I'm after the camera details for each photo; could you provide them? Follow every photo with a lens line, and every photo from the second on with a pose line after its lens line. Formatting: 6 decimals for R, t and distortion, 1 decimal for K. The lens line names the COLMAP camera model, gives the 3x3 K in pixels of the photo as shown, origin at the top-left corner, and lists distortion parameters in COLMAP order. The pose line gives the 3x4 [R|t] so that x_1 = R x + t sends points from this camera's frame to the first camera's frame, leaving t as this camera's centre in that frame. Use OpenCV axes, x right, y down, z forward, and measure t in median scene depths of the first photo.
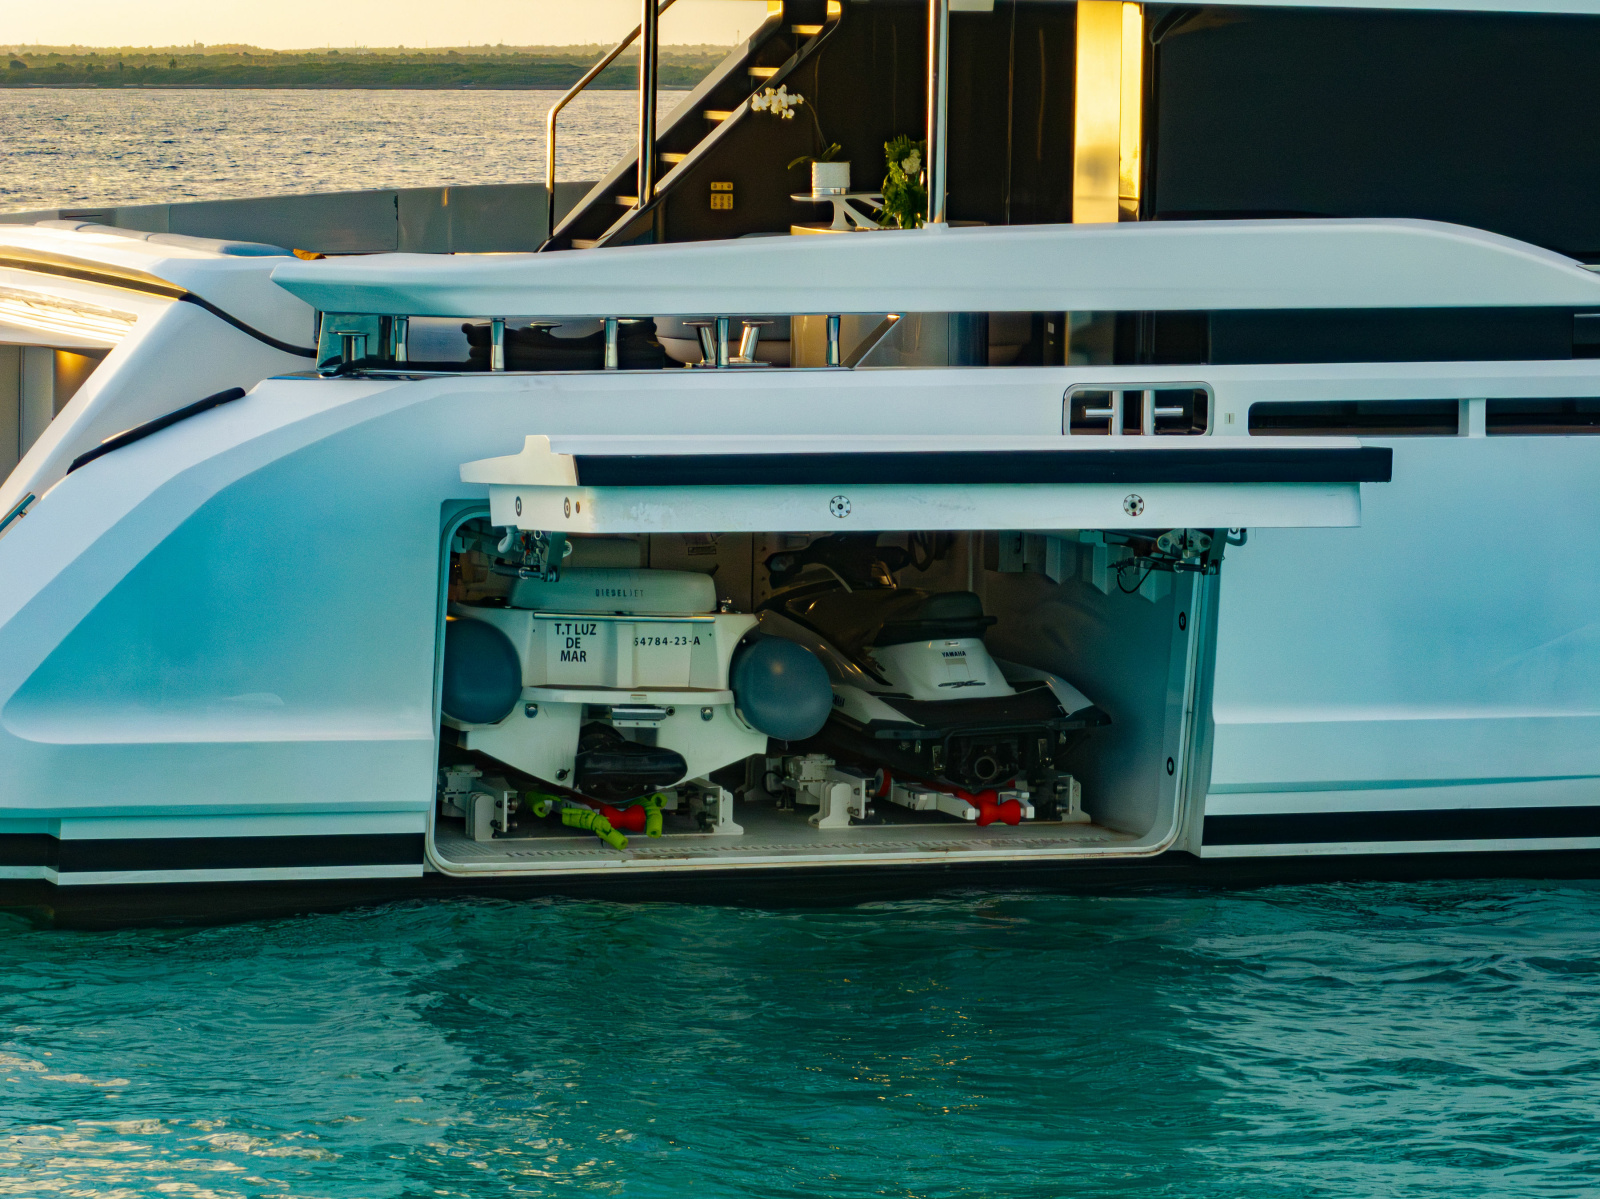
lens RADIAL K [[7495.1, 0, 800.0], [0, 7495.1, 599.5], [0, 0, 1]] dist [-0.020363, 2.850315]
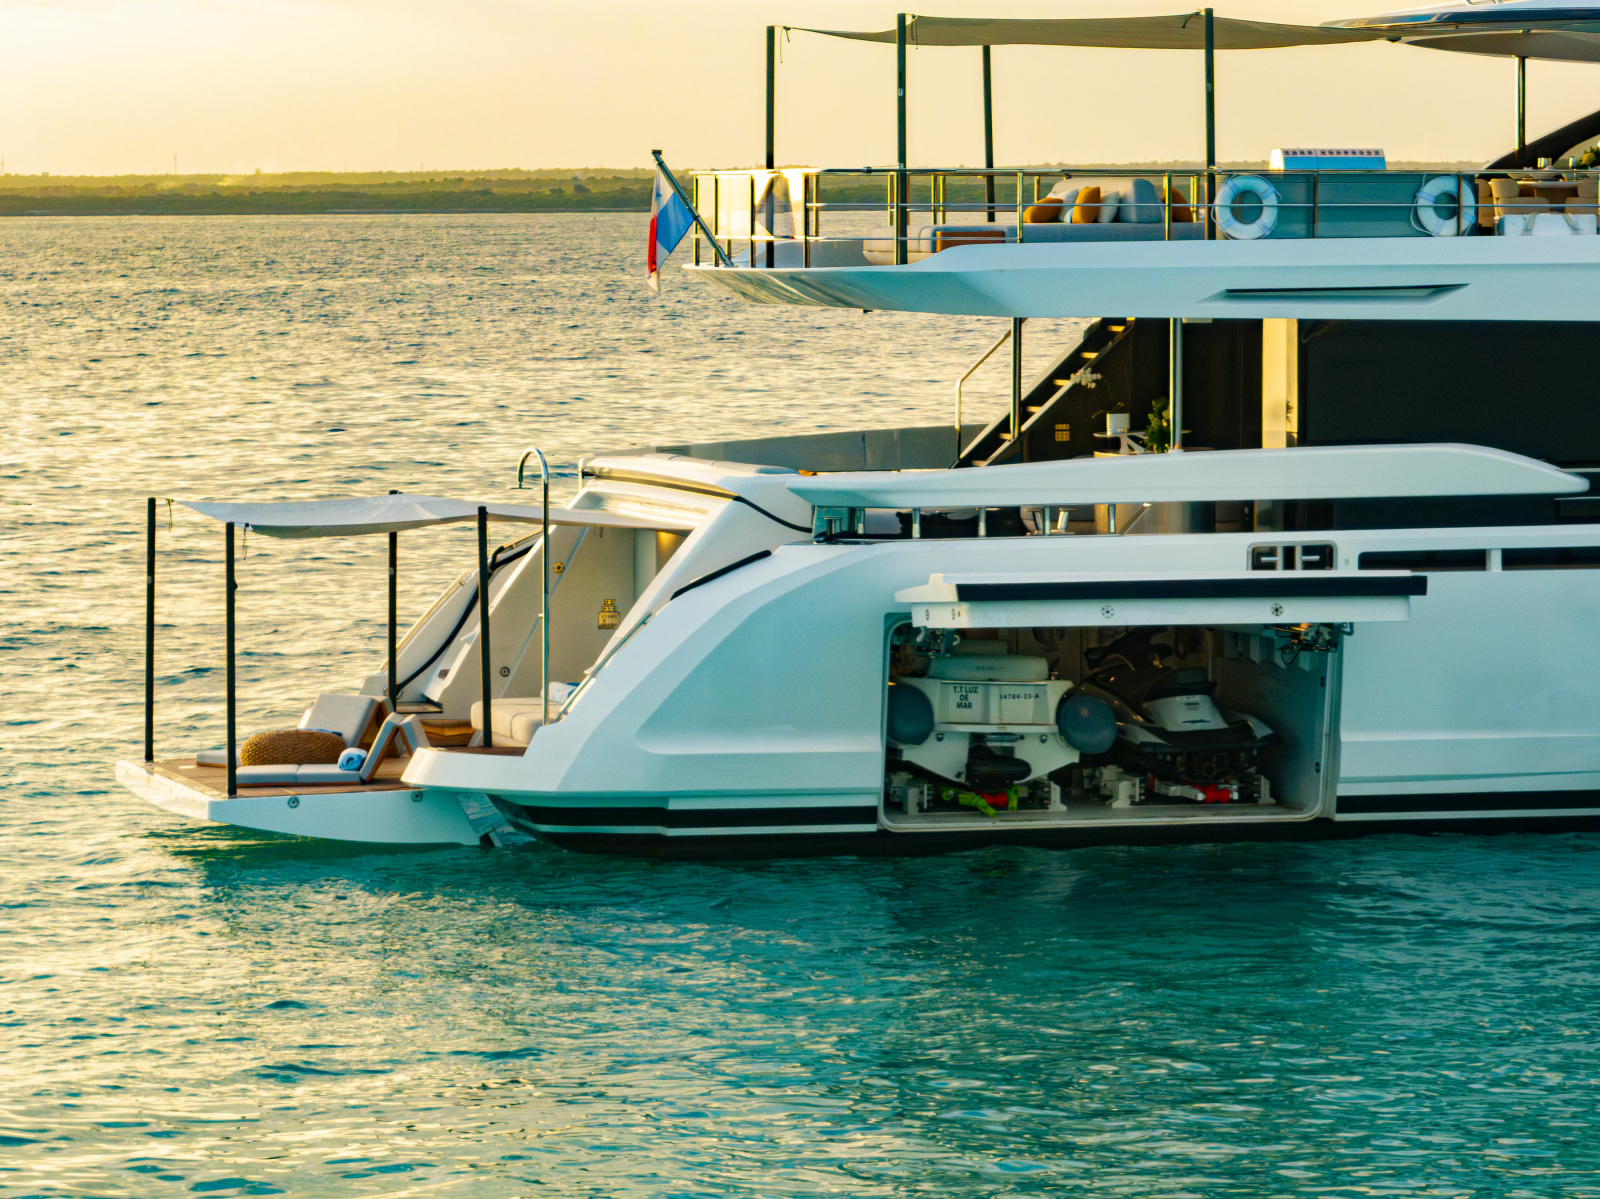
lens RADIAL K [[7495.1, 0, 800.0], [0, 7495.1, 599.5], [0, 0, 1]] dist [-0.020363, 2.850315]
pose [[0.997488, -0.012108, -0.069799, 0.051642], [0.010204, 0.999568, -0.027575, 0.029954], [0.070103, 0.026793, 0.997180, -0.703392]]
